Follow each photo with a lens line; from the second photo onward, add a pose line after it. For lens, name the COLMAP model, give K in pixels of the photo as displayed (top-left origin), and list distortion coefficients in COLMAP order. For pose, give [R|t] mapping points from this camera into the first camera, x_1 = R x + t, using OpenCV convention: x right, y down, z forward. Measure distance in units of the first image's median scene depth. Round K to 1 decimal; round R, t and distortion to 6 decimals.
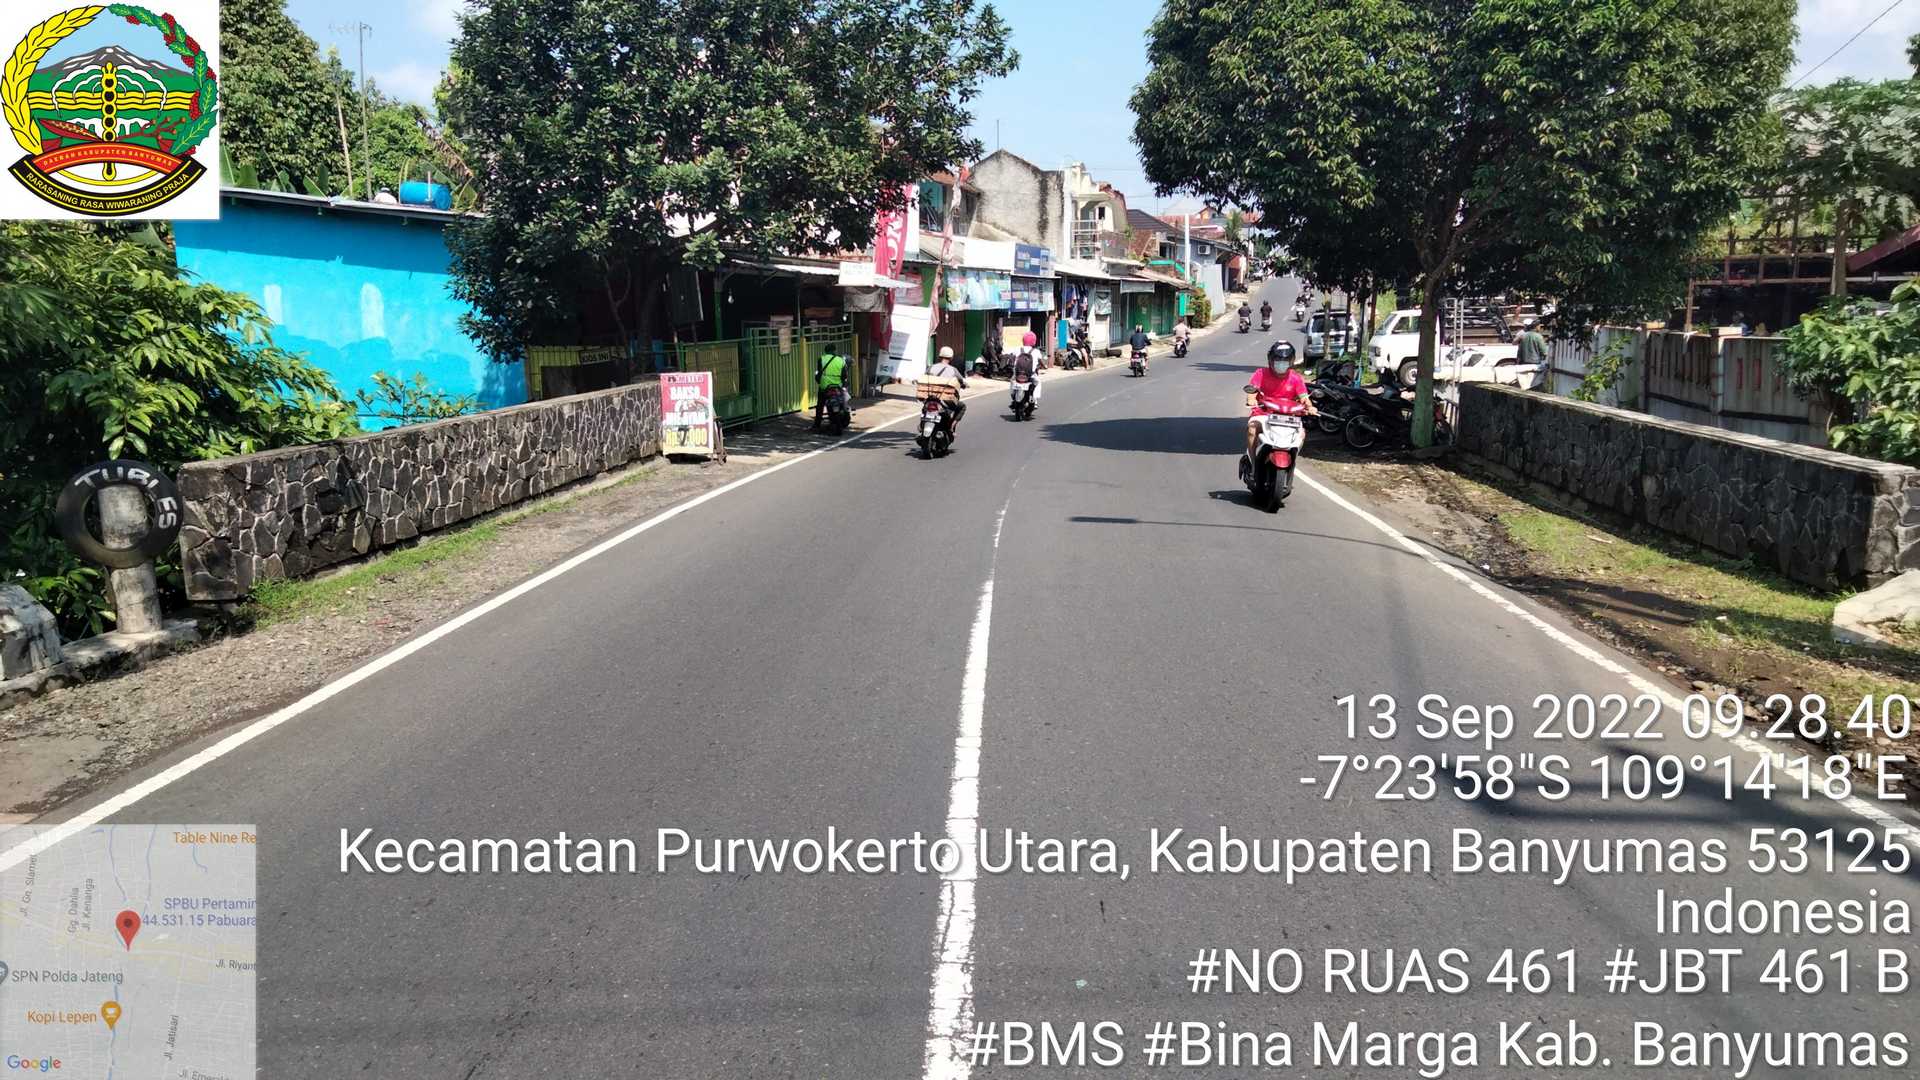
lens RADIAL K [[1702.2, 0, 960.0], [0, 1702.2, 540.0], [0, 0, 1]] dist [0.049089, -0.014598]
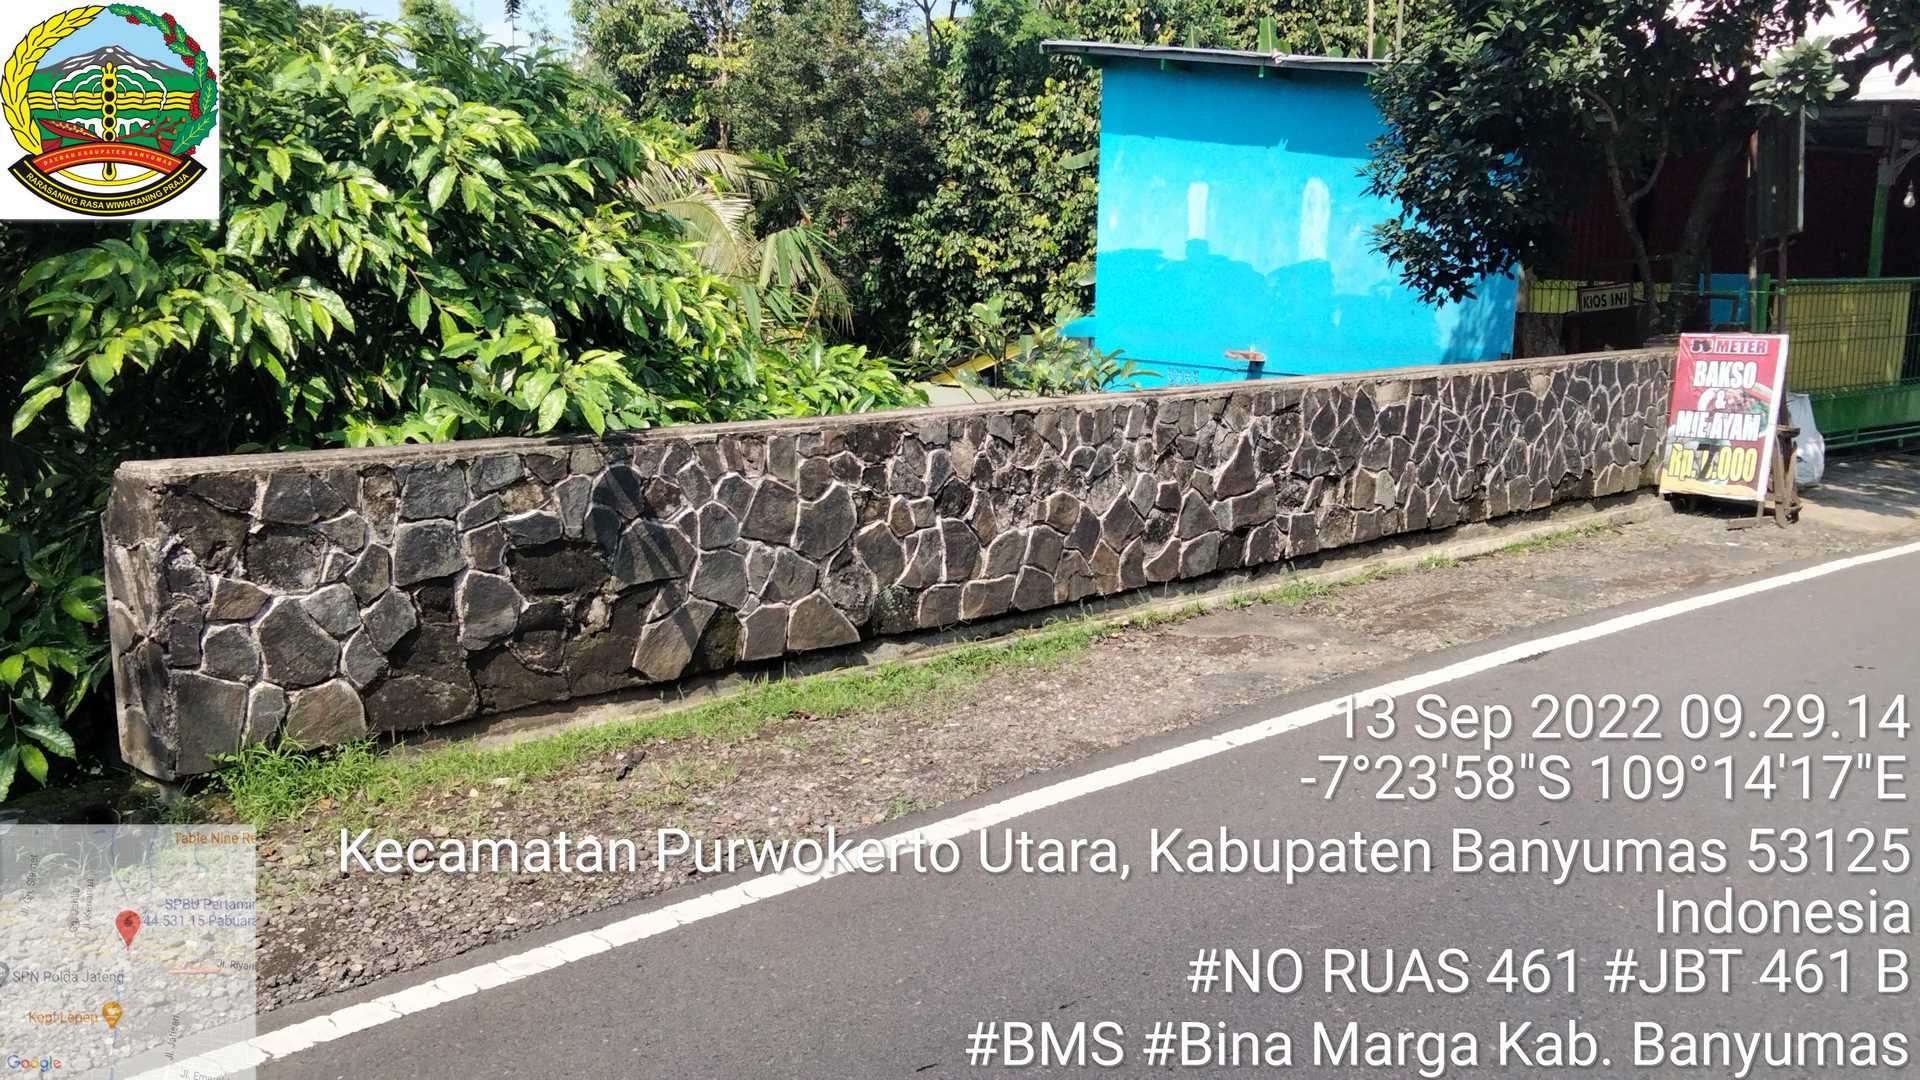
lens RADIAL K [[1702.2, 0, 960.0], [0, 1702.2, 540.0], [0, 0, 1]] dist [0.049089, -0.014598]
pose [[0.752466, 0.133767, -0.644904, 0.001236], [-0.115678, 0.990779, 0.070537, -0.051511], [0.648393, 0.021524, 0.761002, 0.508406]]
